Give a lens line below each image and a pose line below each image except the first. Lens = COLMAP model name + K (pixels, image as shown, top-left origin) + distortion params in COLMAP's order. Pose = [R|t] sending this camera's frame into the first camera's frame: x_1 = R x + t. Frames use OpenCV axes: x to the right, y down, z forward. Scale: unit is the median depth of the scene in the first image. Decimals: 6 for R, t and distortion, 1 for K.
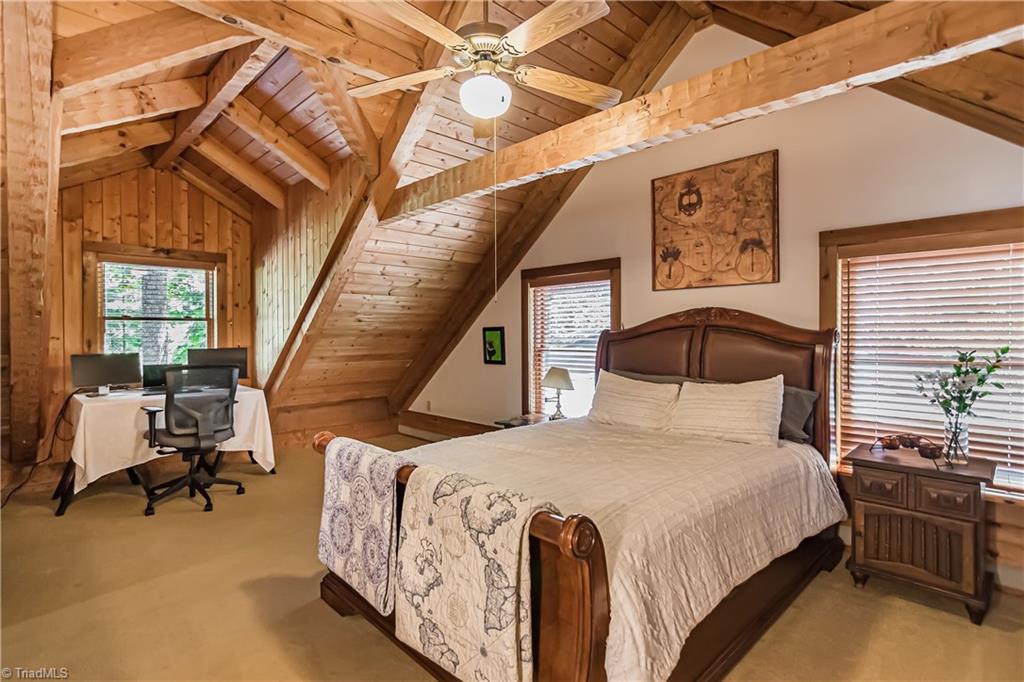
lens RADIAL K [[492.1, 0, 509.6], [0, 492.1, 343.6], [0, 0, 1]] dist [-0.018292, 0.015826]
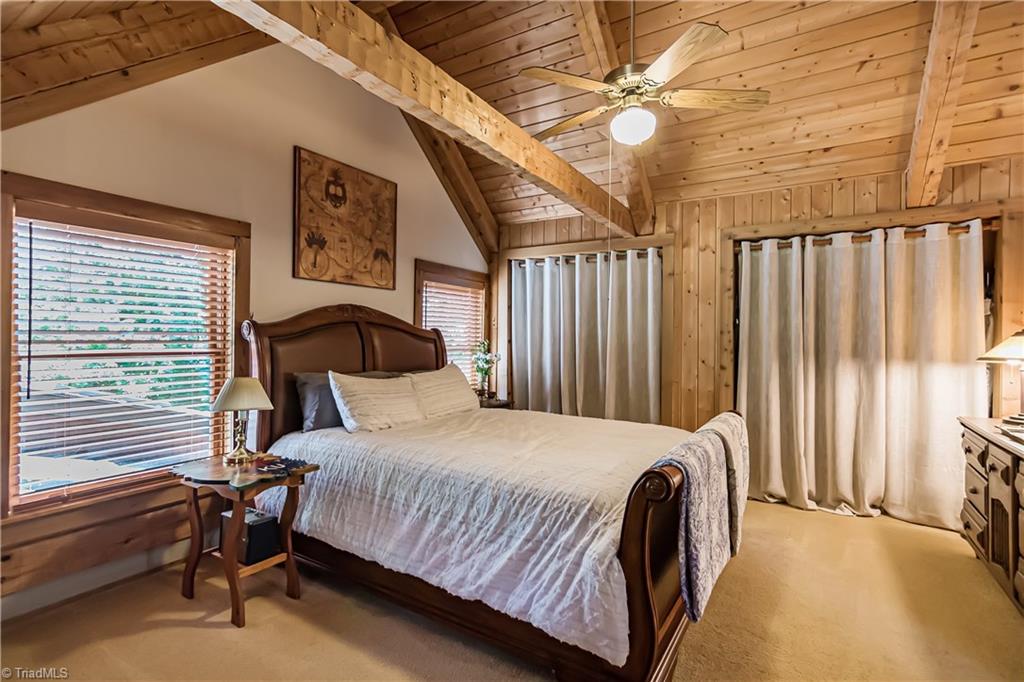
lens RADIAL K [[492.1, 0, 509.6], [0, 492.1, 343.6], [0, 0, 1]] dist [-0.018292, 0.015826]
pose [[-0.221430, -0.011553, 0.975108, -0.657122], [0.003503, 0.999914, 0.012642, -0.003520], [-0.975170, 0.006215, -0.221370, 0.886343]]
